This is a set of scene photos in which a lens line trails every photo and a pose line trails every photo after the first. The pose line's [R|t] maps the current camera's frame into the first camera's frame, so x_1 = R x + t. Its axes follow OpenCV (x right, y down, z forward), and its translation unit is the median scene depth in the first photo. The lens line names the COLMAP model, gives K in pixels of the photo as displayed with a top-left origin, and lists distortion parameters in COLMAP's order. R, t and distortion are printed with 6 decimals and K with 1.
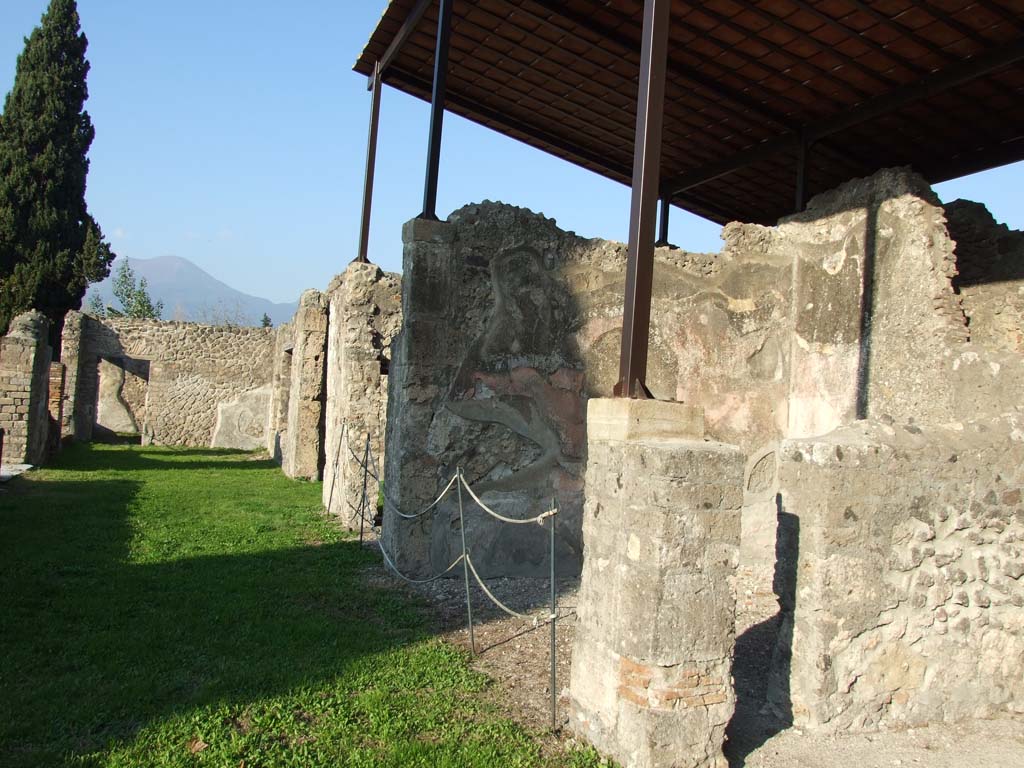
lens RADIAL K [[829.8, 0, 512.0], [0, 829.8, 384.0], [0, 0, 1]] dist [-0.062359, 0.088770]
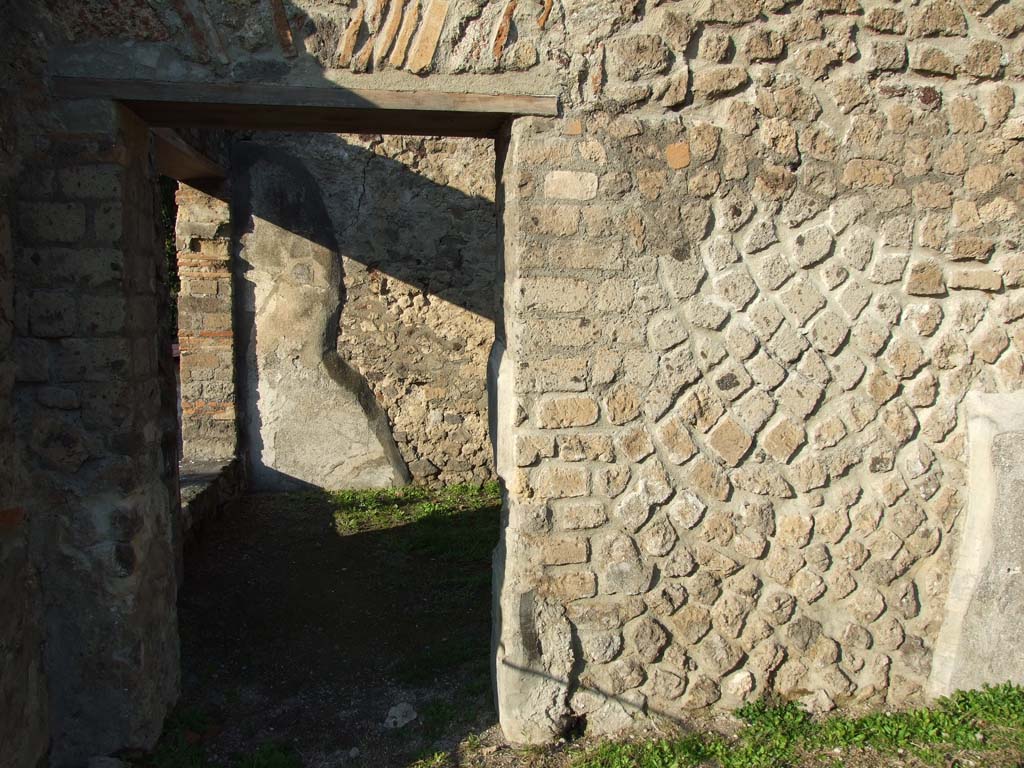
lens RADIAL K [[835.7, 0, 507.7], [0, 835.7, 378.6], [0, 0, 1]] dist [-0.057646, 0.058806]
pose [[0.966861, -0.054085, -0.249510, -0.069616], [0.082768, 0.990923, 0.105932, -0.000268], [0.241516, -0.123073, 0.962561, 0.147411]]
